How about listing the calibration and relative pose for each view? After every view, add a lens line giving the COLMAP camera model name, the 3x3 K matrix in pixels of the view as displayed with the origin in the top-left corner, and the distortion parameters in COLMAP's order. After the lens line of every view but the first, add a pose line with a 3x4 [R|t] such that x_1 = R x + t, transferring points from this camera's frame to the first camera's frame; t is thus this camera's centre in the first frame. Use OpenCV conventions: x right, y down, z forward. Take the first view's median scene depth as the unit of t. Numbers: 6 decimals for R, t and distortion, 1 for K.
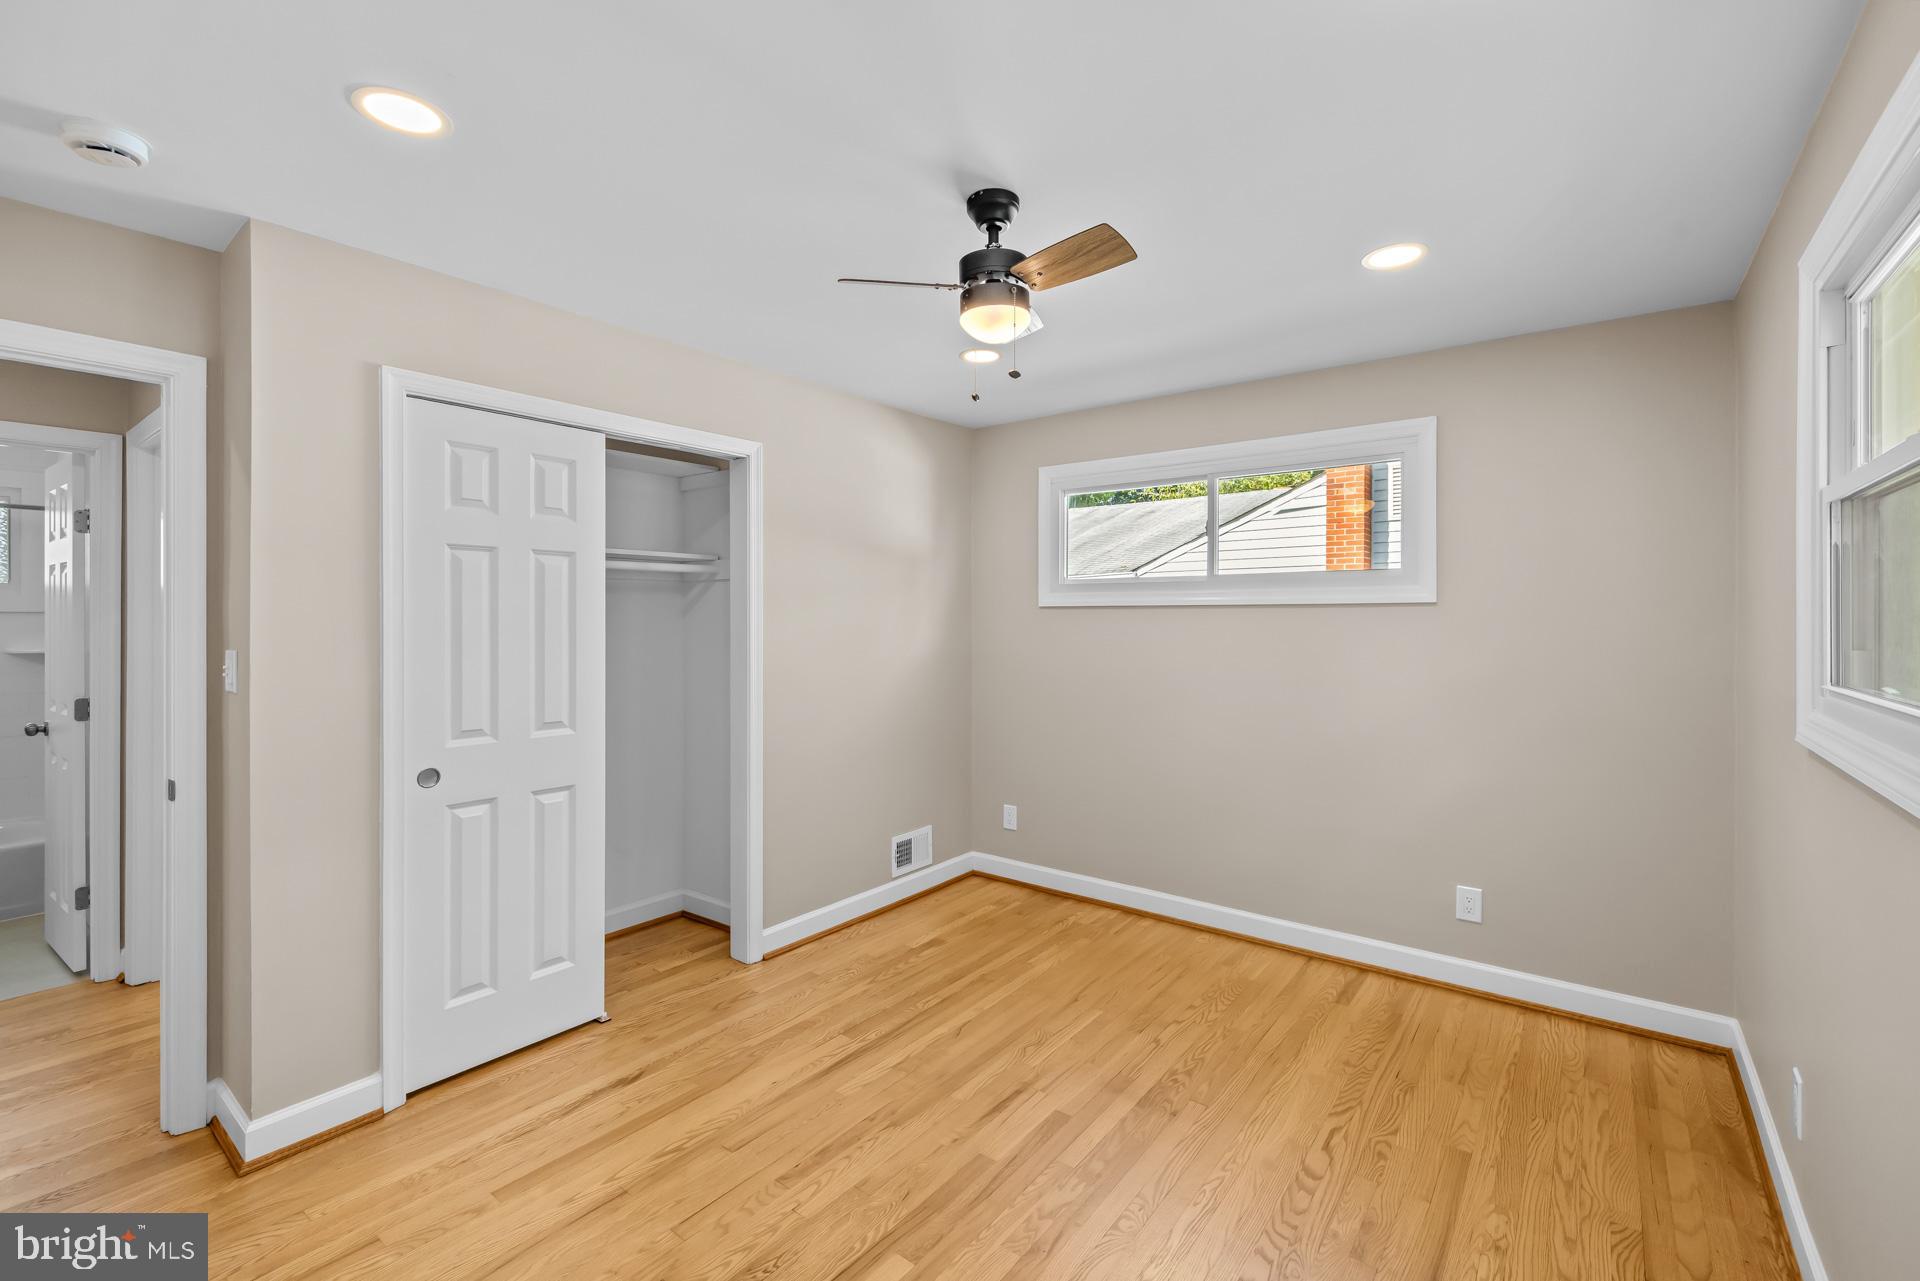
lens RADIAL K [[820.7, 0, 958.9], [0, 820.7, 618.9], [0, 0, 1]] dist [0.000818, 0.000569]
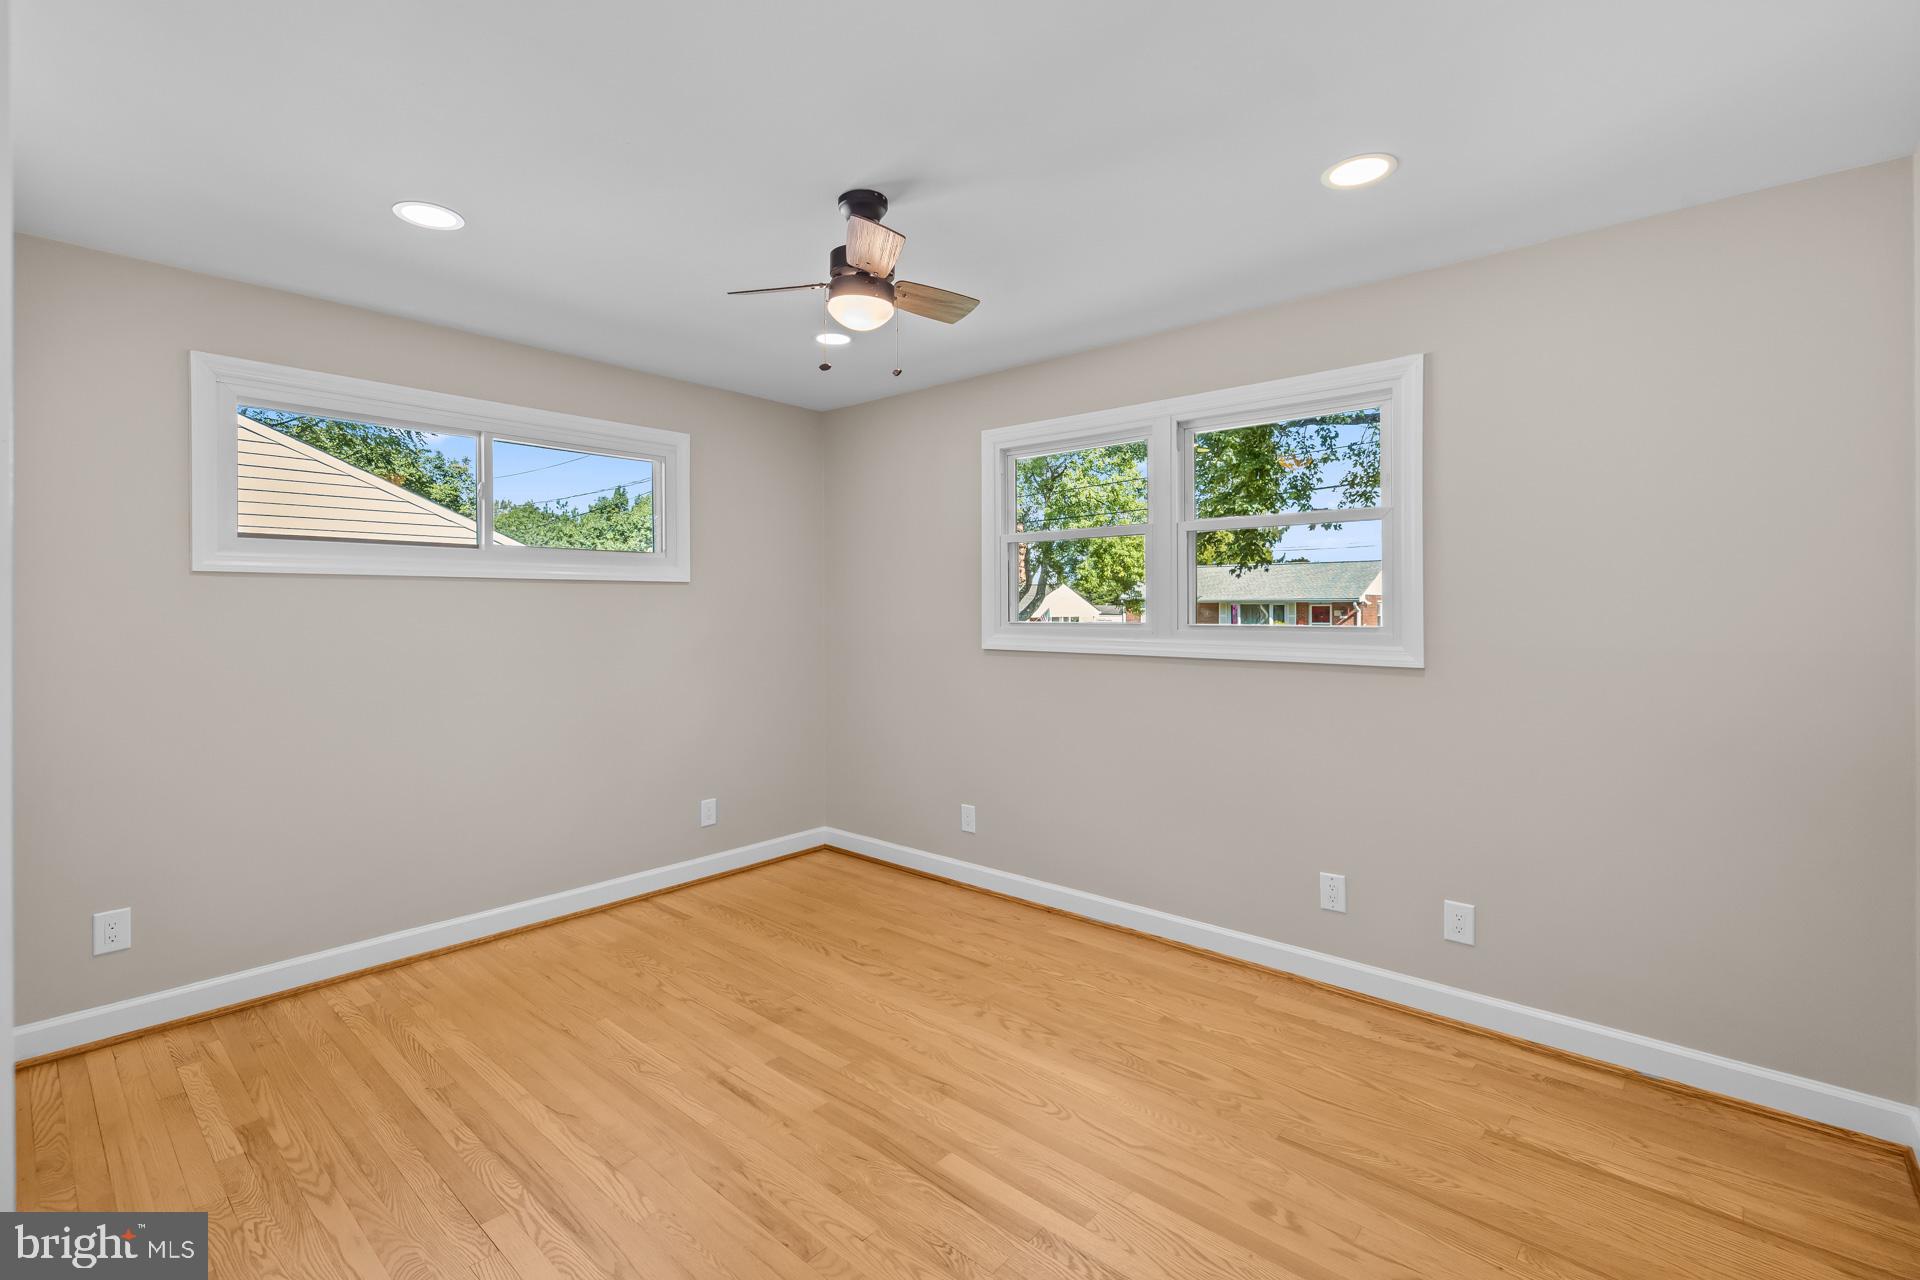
lens RADIAL K [[820.7, 0, 958.9], [0, 820.7, 618.4], [0, 0, 1]] dist [0.000818, 0.000569]
pose [[0.075665, -0.014358, 0.997030, -0.686949], [0.002099, 0.999896, 0.014240, 0.021283], [-0.997131, 0.001016, 0.075688, 0.530915]]
